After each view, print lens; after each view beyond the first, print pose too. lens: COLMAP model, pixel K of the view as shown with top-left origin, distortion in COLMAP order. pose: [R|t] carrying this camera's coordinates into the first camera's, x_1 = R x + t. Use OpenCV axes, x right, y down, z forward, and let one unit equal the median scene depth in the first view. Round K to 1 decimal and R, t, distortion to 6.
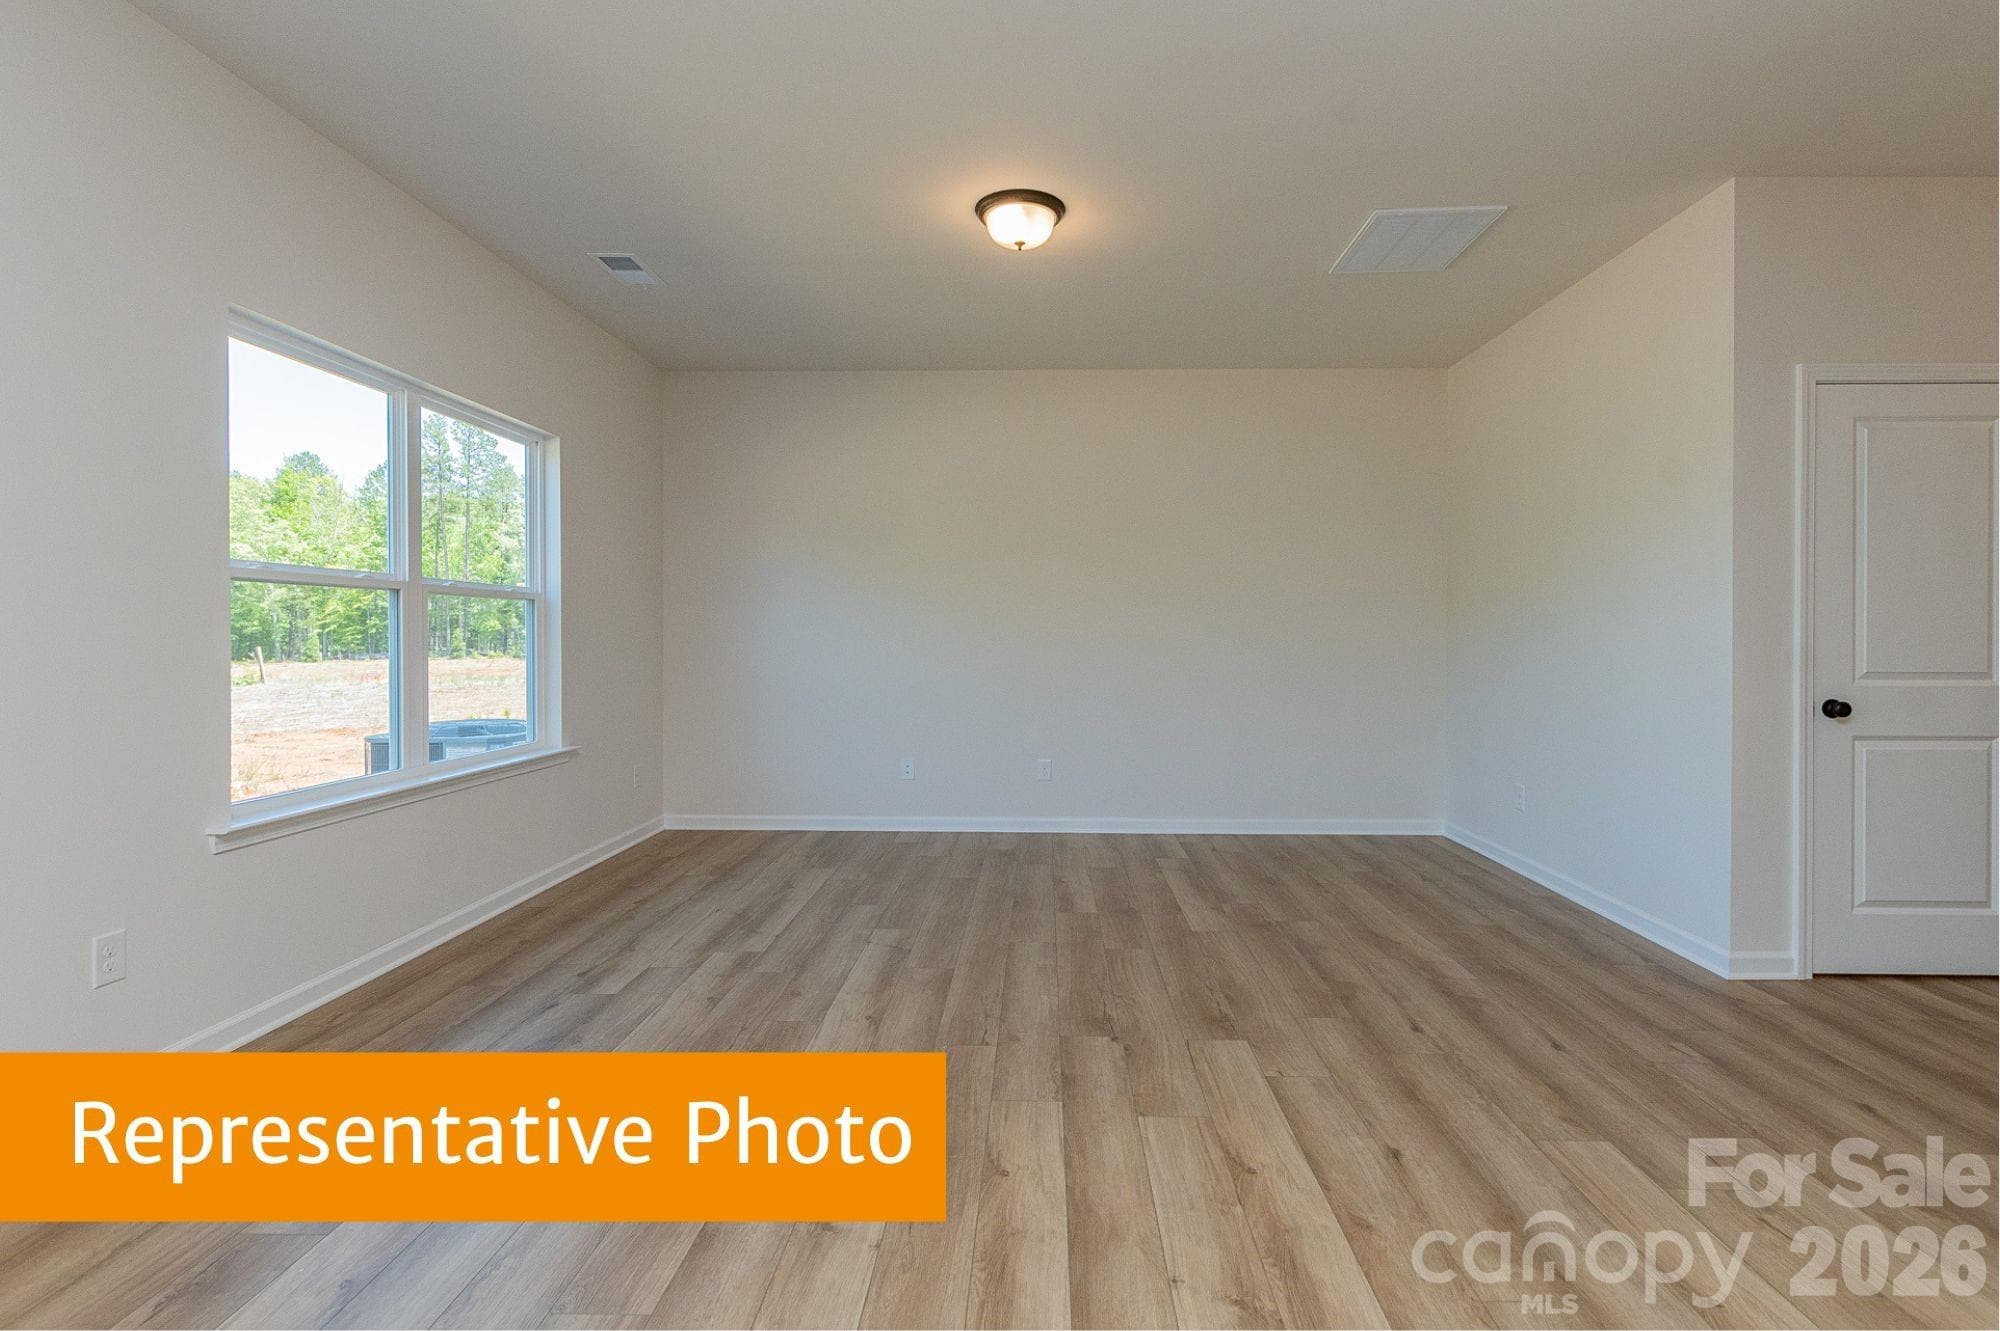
lens RADIAL K [[938.2, 0, 1004.1], [0, 938.2, 641.9], [0, 0, 1]] dist [0.007513, 0.000343]
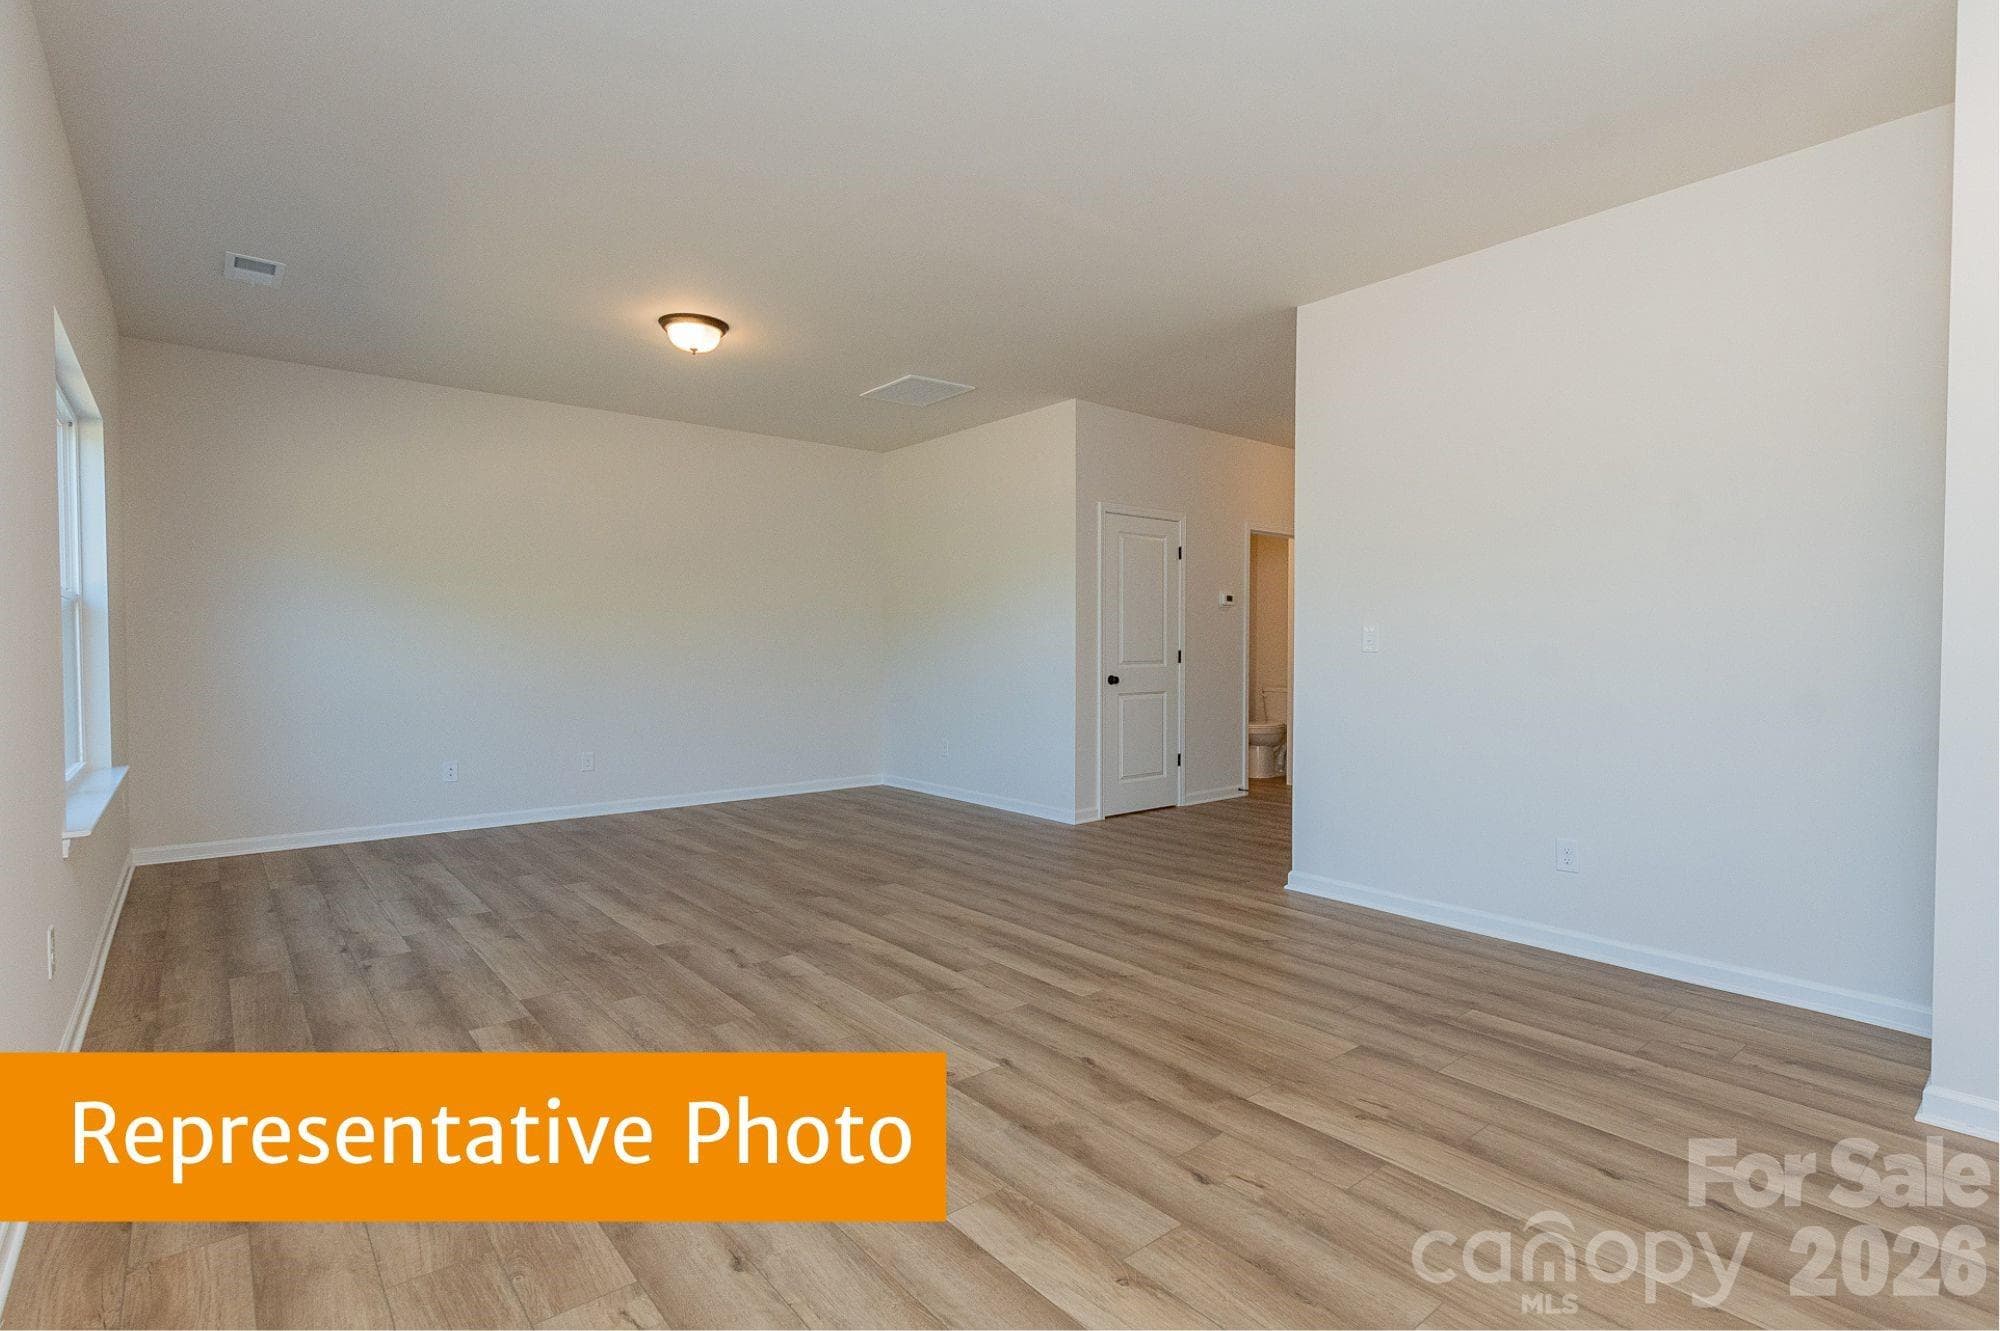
lens RADIAL K [[926.2, 0, 1000.0], [0, 926.2, 665.5], [0, 0, 1]] dist [0.000250, -0.000097]
pose [[0.760311, -0.016196, 0.649357, -0.538421], [0.004304, 0.999793, 0.019896, 0.001745], [-0.649545, -0.012332, 0.760224, -0.304426]]
